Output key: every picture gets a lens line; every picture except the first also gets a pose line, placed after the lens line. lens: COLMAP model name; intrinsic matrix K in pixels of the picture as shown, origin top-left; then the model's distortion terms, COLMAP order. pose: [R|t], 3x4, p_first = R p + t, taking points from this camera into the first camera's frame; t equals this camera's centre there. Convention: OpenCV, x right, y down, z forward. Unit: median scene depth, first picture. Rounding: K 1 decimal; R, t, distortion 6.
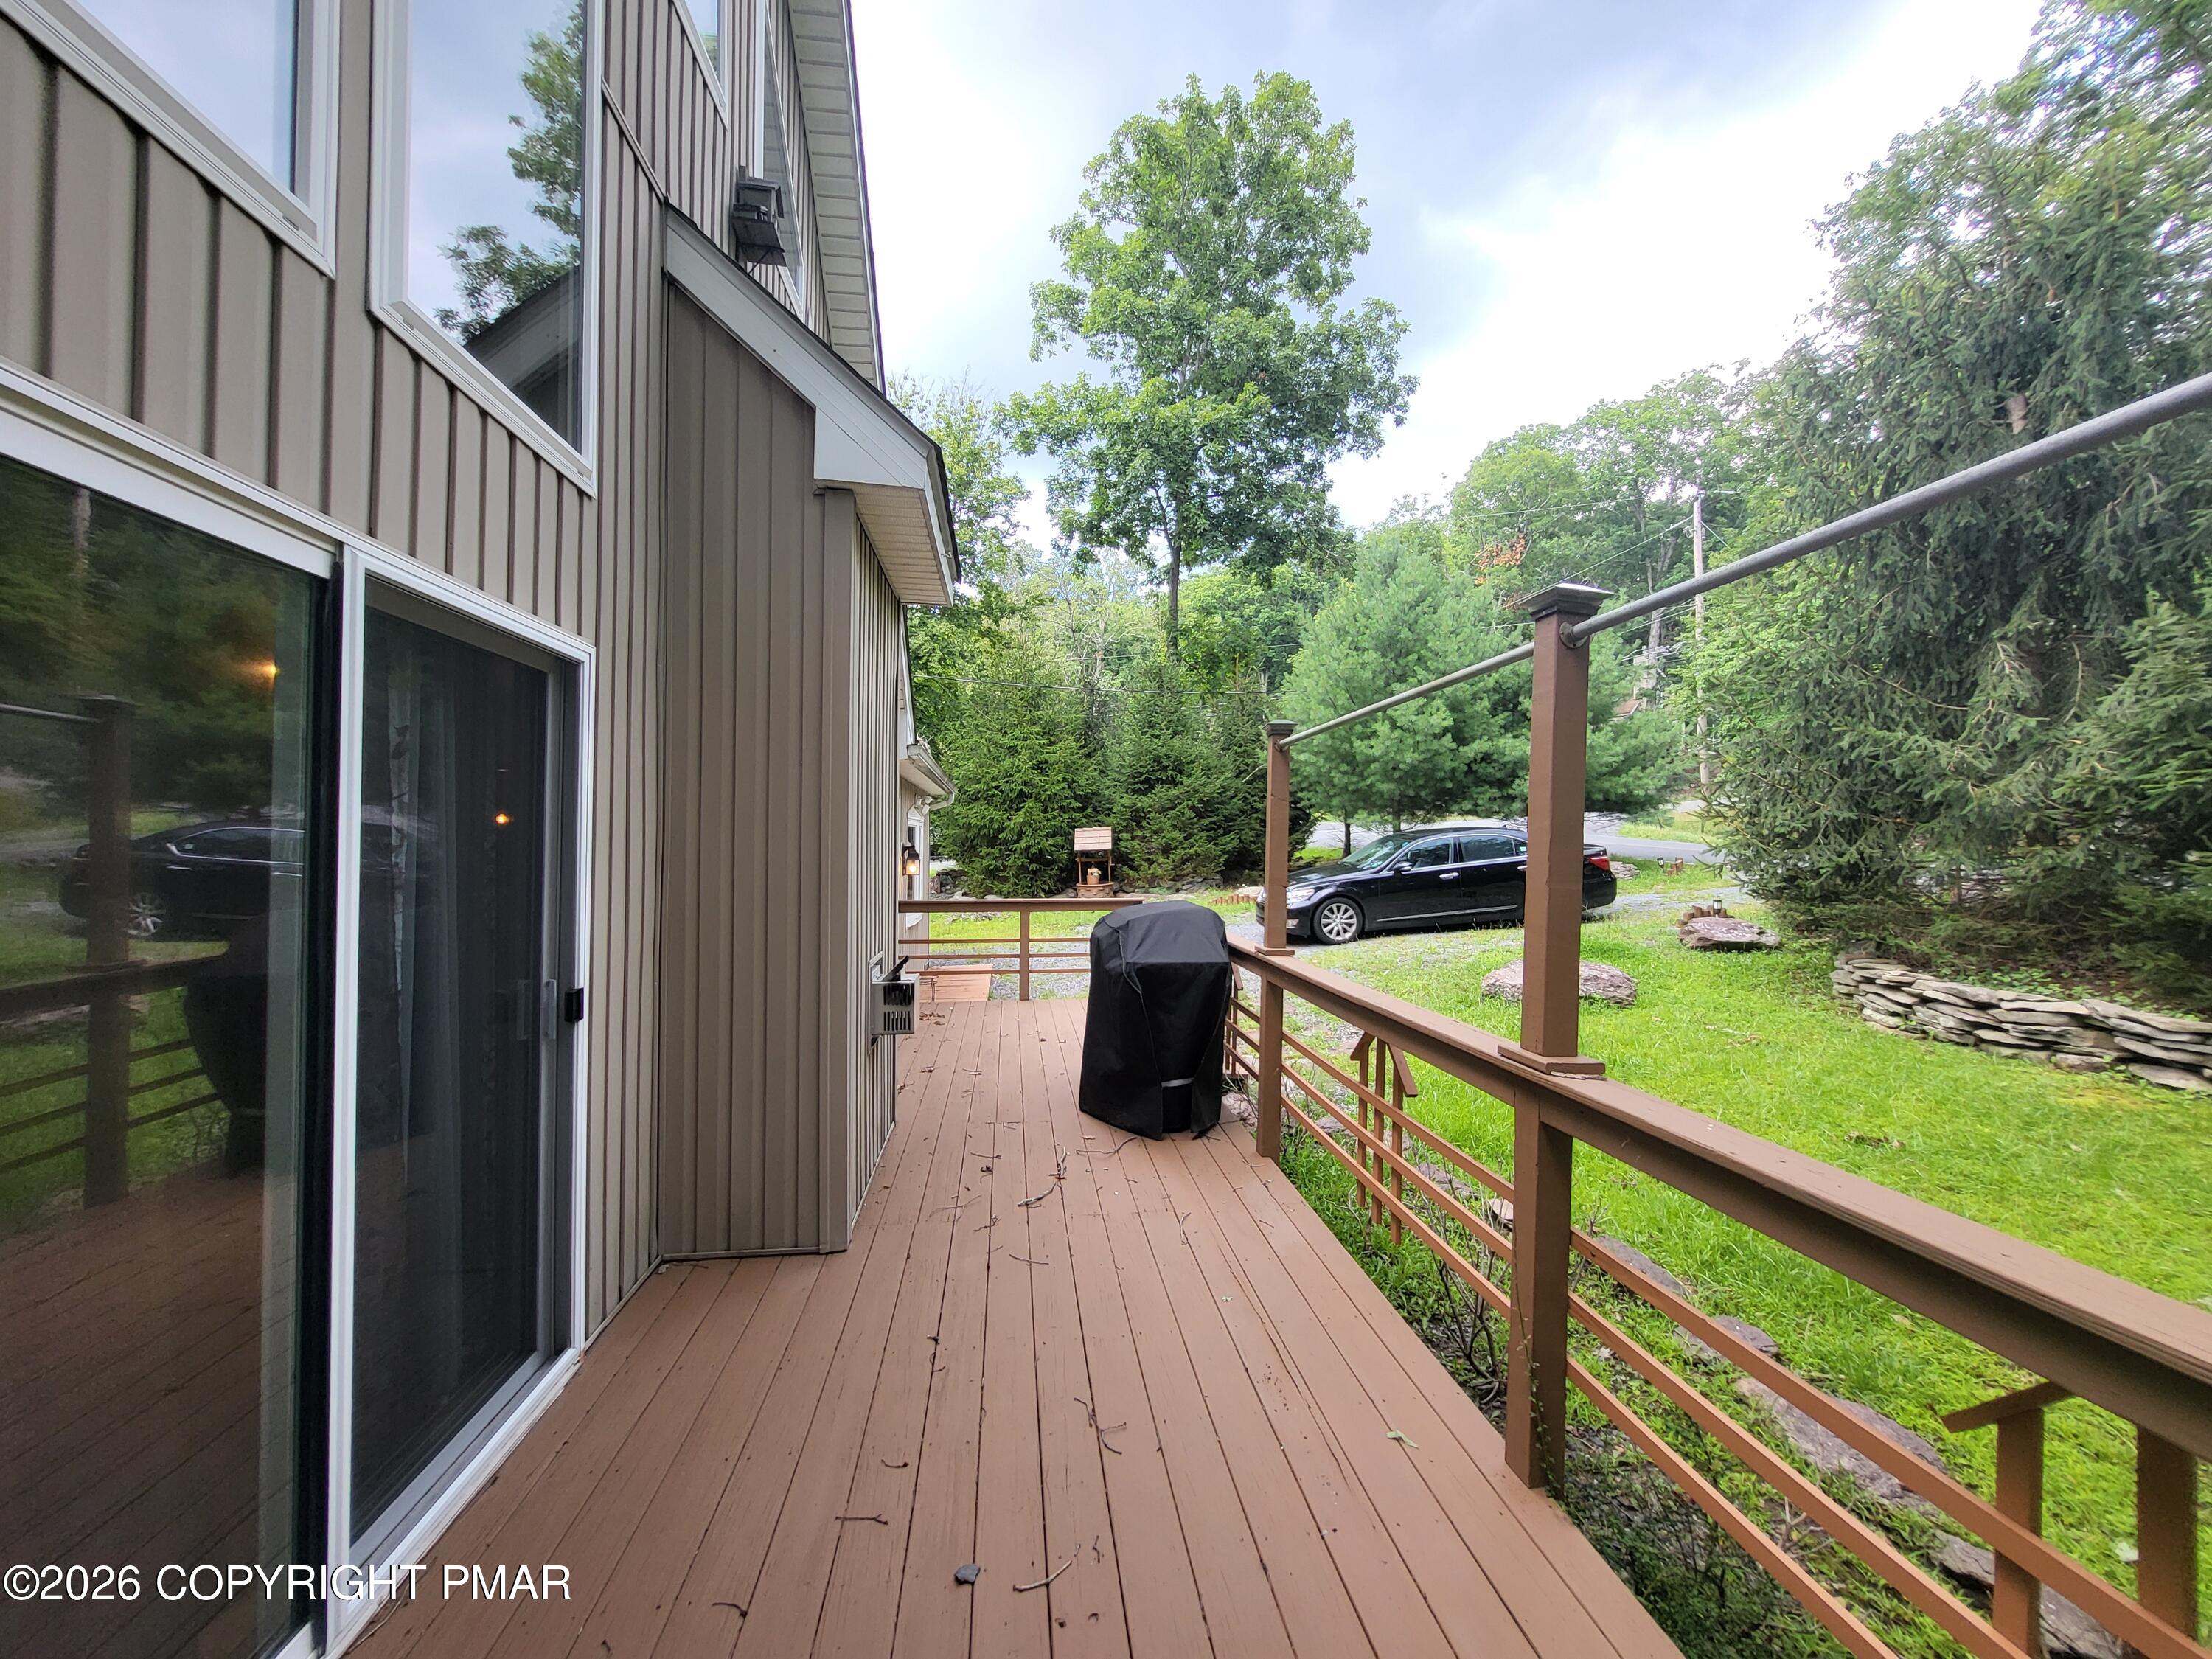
lens RADIAL K [[881.5, 0, 1107.6], [0, 881.5, 838.9], [0, 0, 1]] dist [-0.002675, -0.000283]
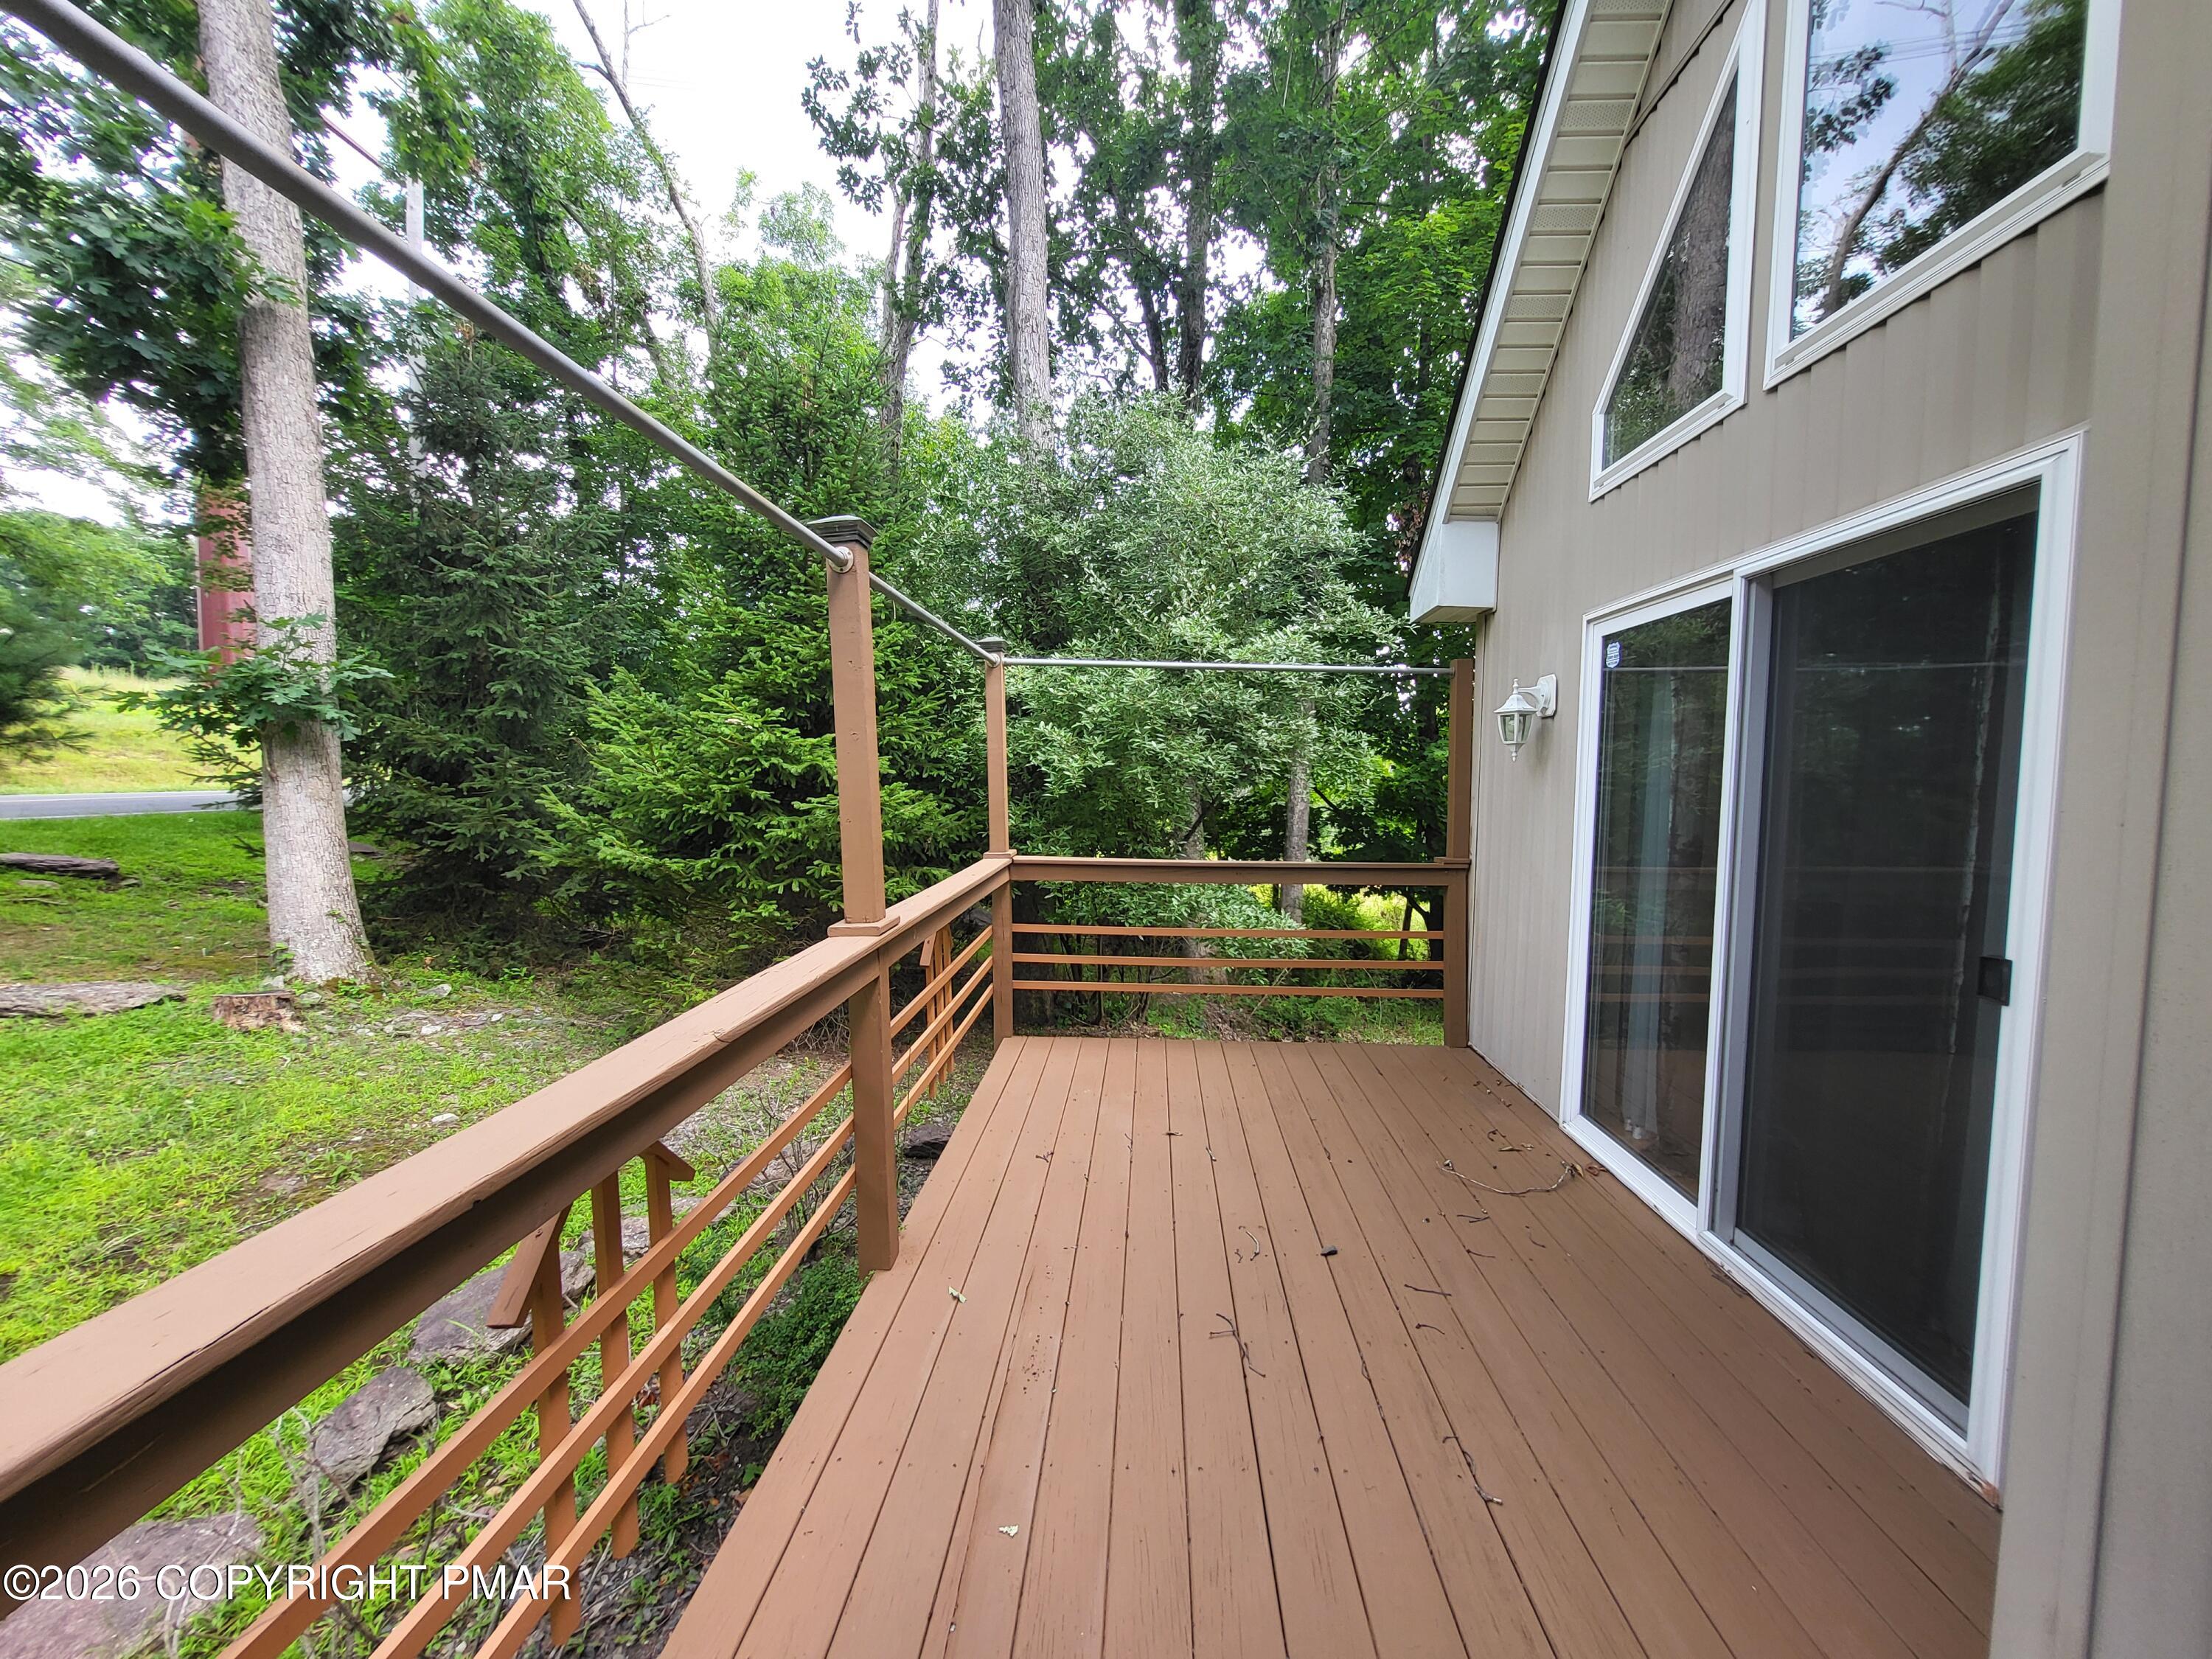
lens RADIAL K [[881.5, 0, 1097.8], [0, 881.5, 833.3], [0, 0, 1]] dist [-0.002675, -0.000283]
pose [[-0.985431, -0.022913, 0.168527, -0.009500], [-0.012779, 0.998058, 0.060969, 0.041847], [-0.169597, 0.057927, -0.983810, 2.017703]]
